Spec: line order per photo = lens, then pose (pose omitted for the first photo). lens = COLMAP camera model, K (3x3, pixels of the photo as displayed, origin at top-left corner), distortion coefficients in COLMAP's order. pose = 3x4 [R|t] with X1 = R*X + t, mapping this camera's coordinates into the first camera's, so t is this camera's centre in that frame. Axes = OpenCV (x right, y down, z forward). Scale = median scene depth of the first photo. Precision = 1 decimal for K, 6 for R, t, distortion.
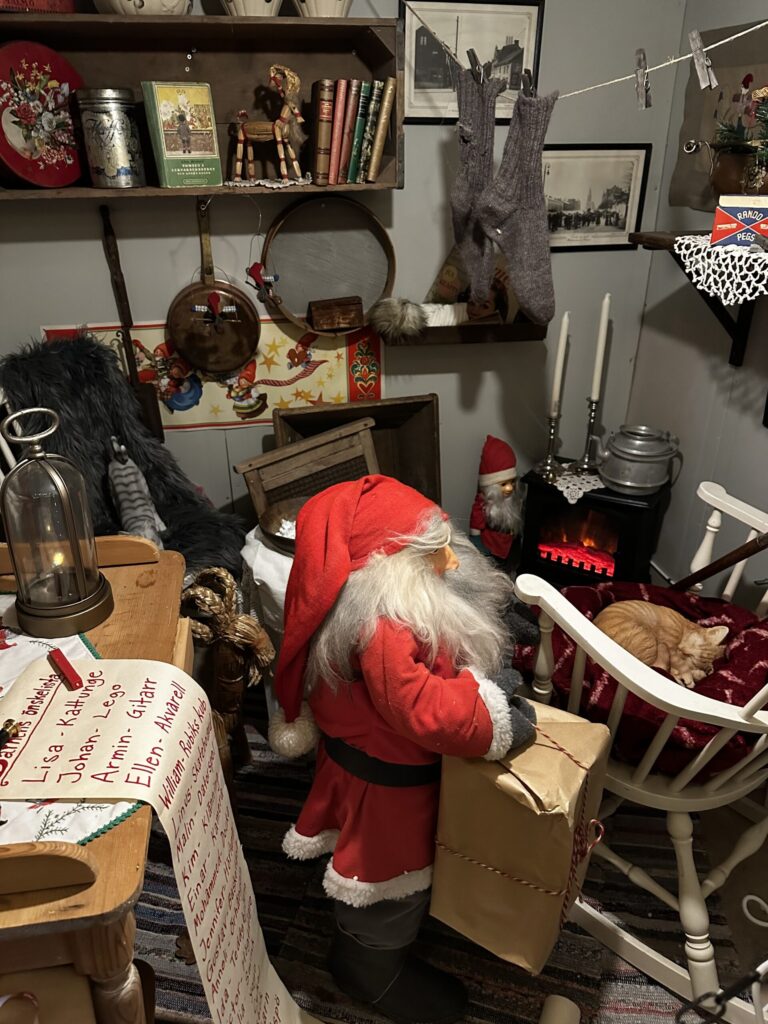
lens RADIAL K [[733.1, 0, 384.0], [0, 733.1, 512.0], [0, 0, 1]] dist [0.032254, -0.050152]
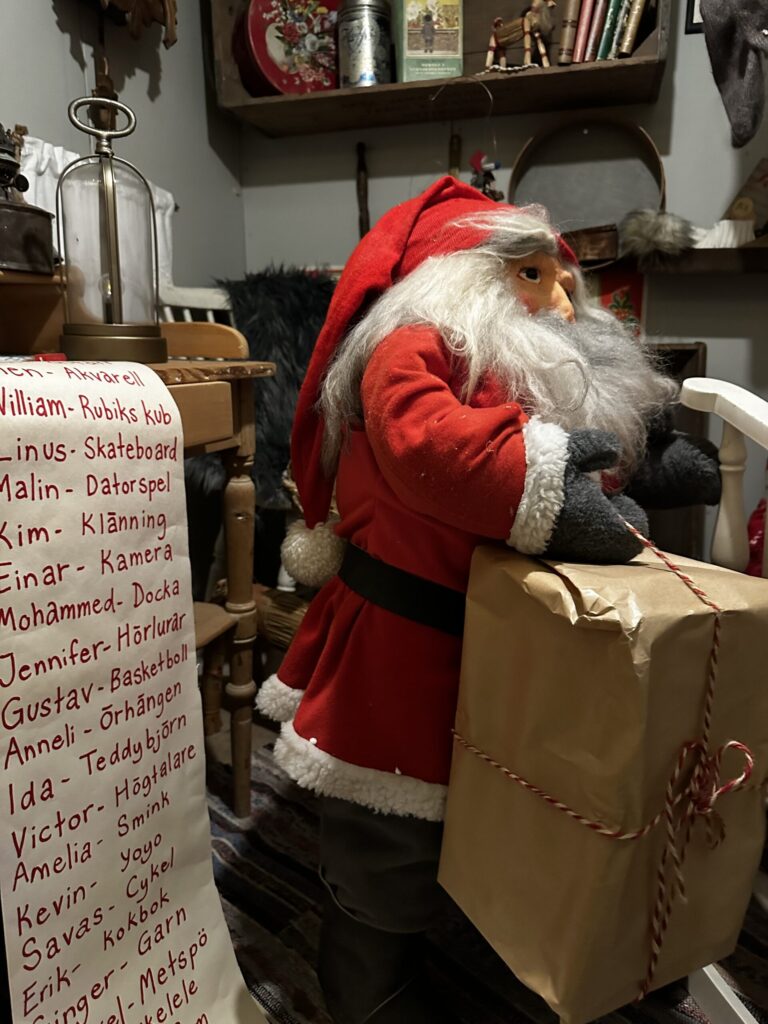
lens RADIAL K [[733.1, 0, 384.0], [0, 733.1, 512.0], [0, 0, 1]] dist [0.032254, -0.050152]
pose [[0.877842, 0.108228, -0.466563, 0.202015], [-0.212360, 0.961099, -0.176612, 0.281869], [0.429298, 0.254117, 0.866676, 0.294748]]
